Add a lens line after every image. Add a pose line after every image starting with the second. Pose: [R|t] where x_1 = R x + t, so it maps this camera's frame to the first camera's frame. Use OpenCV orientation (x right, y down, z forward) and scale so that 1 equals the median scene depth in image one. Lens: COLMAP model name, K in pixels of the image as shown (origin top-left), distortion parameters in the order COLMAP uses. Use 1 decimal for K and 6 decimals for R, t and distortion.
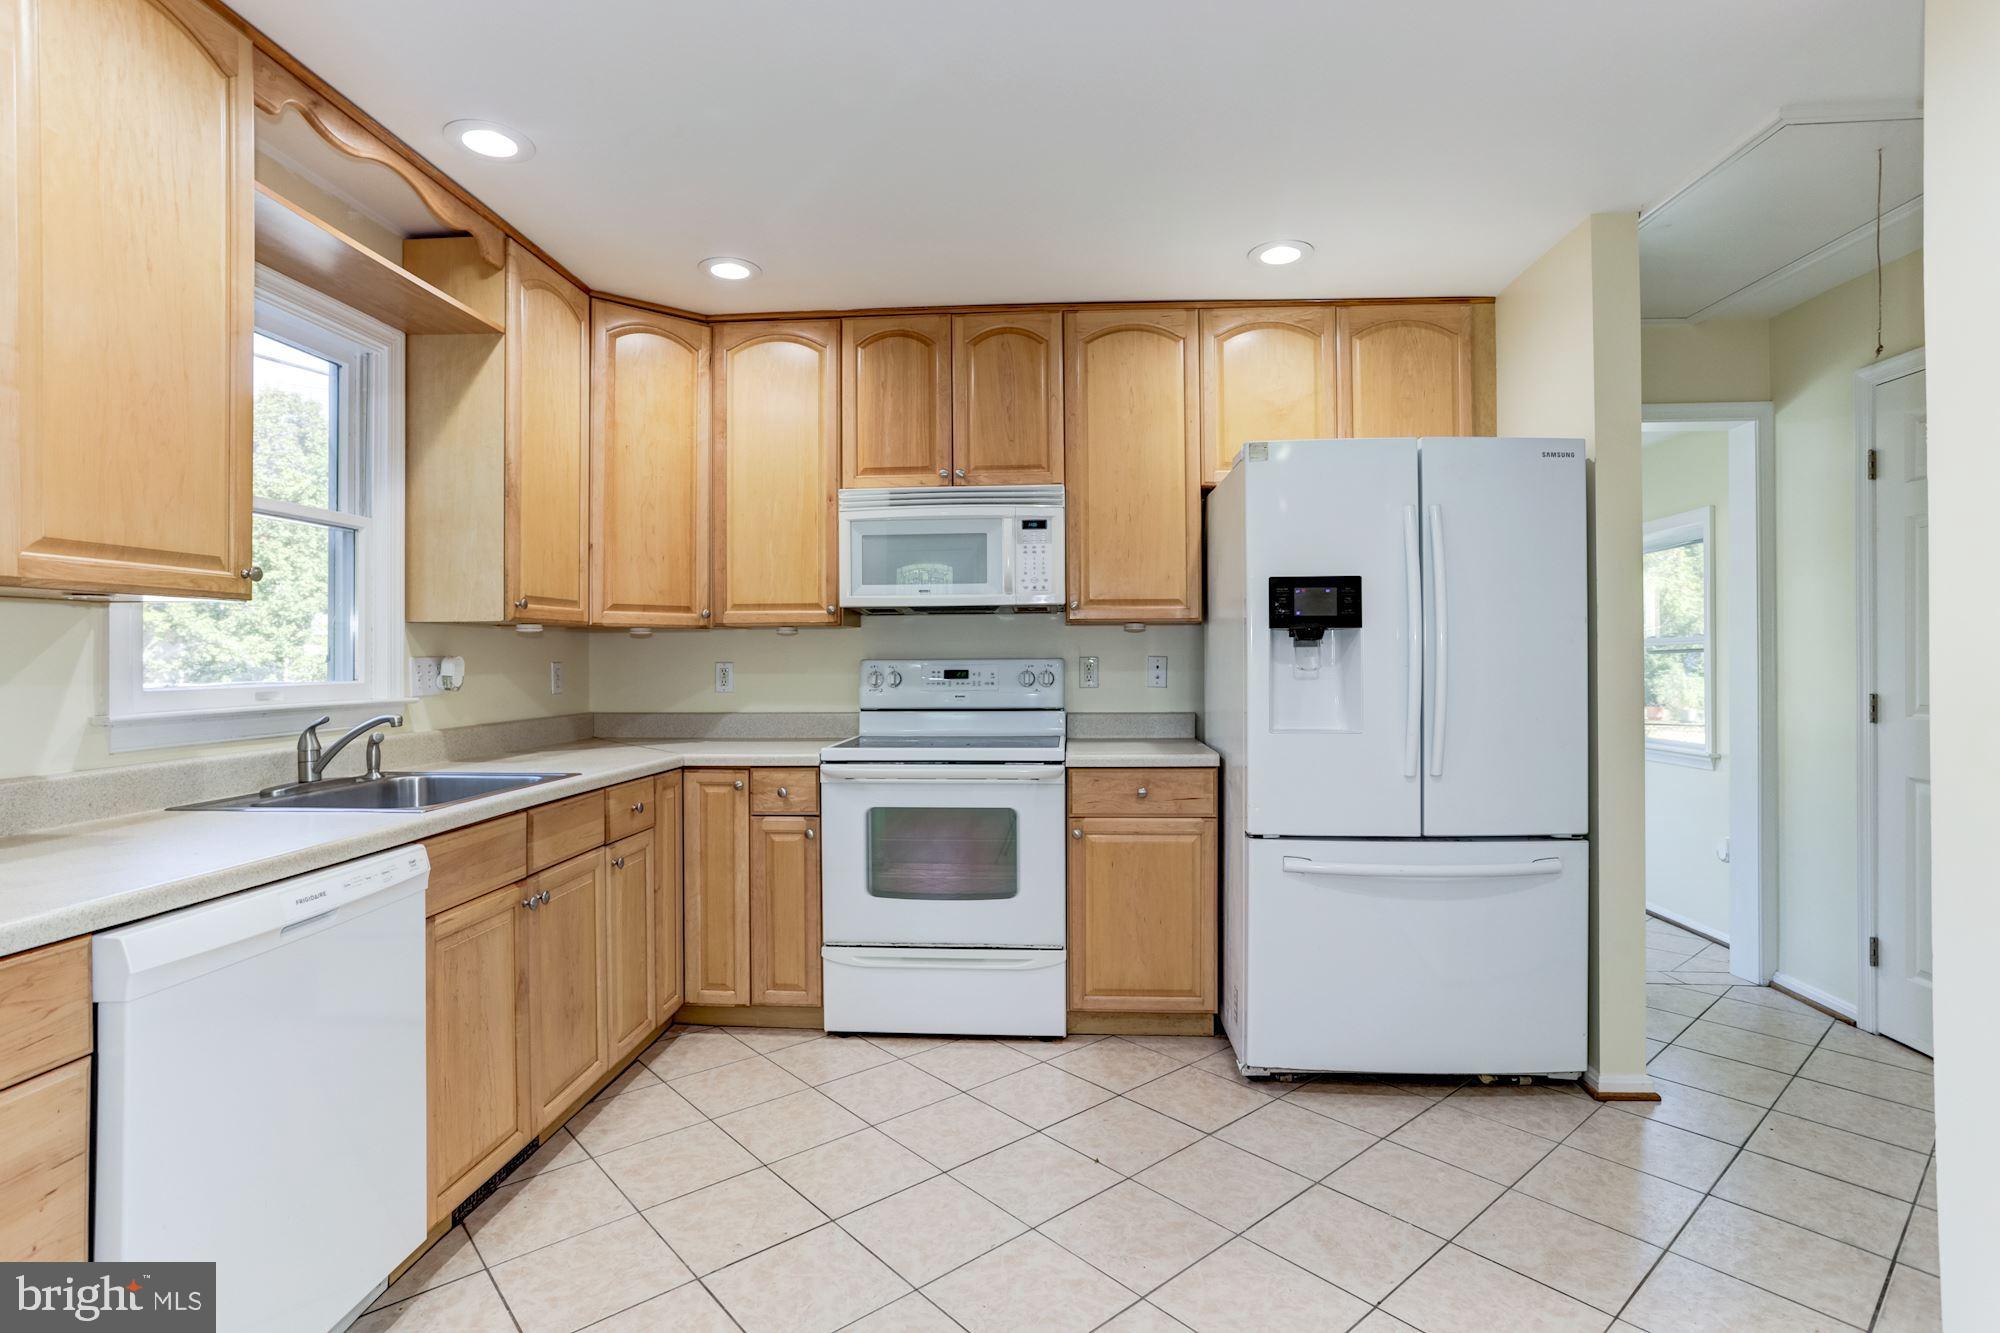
lens RADIAL K [[1003.9, 0, 994.7], [0, 1003.9, 656.2], [0, 0, 1]] dist [-0.006415, 0.002944]
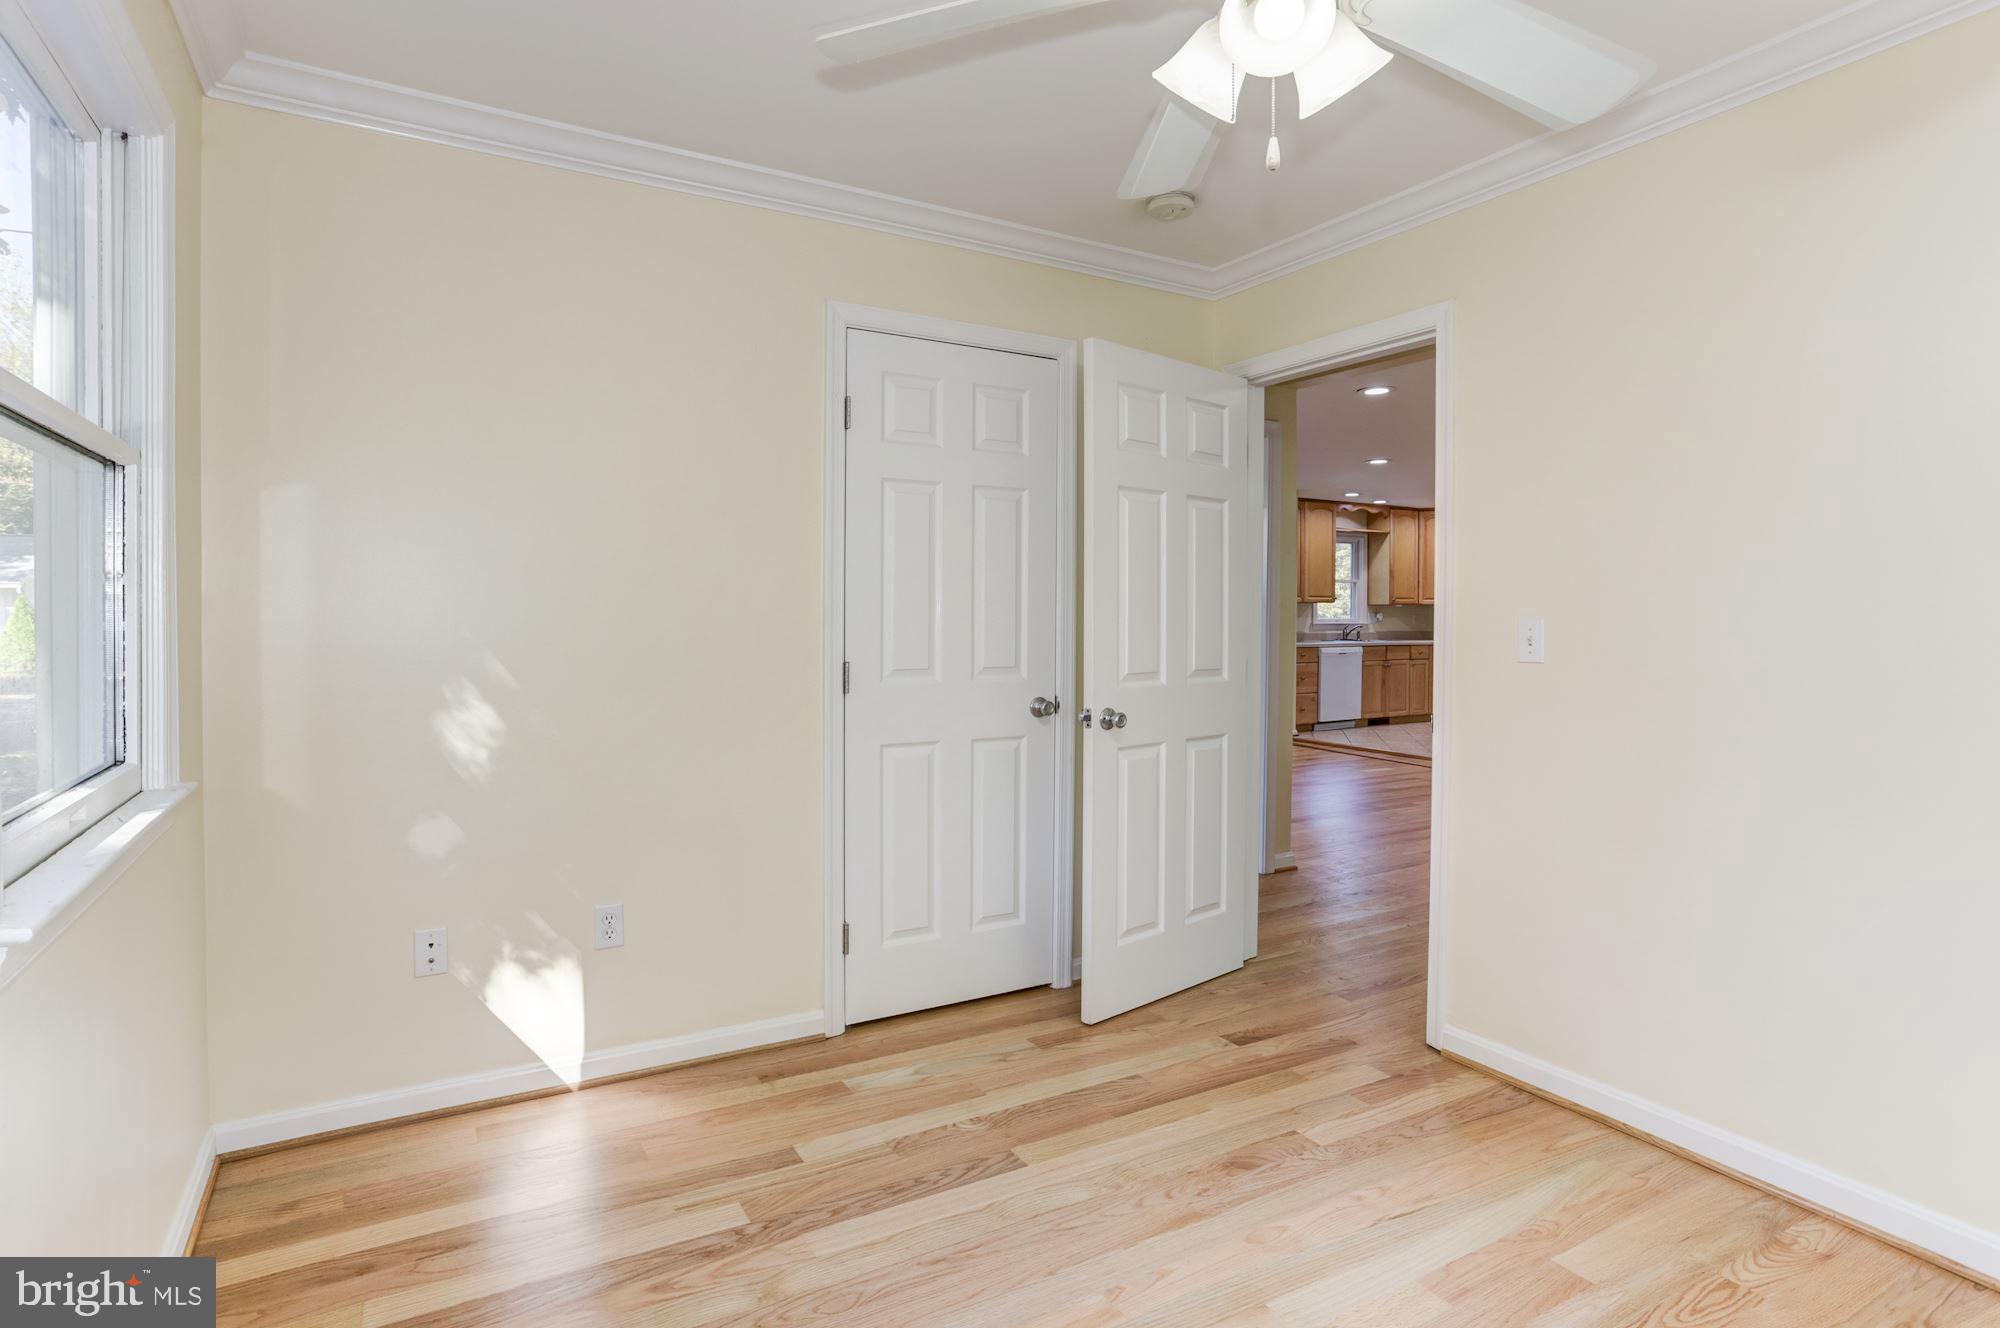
lens RADIAL K [[1003.9, 0, 991.5], [0, 1003.9, 642.1], [0, 0, 1]] dist [-0.006415, 0.002944]
pose [[0.559604, 0.018719, -0.828549, 2.119614], [0.002797, 0.999697, 0.024474, 0.015661], [0.828755, -0.016013, 0.559382, -2.791540]]
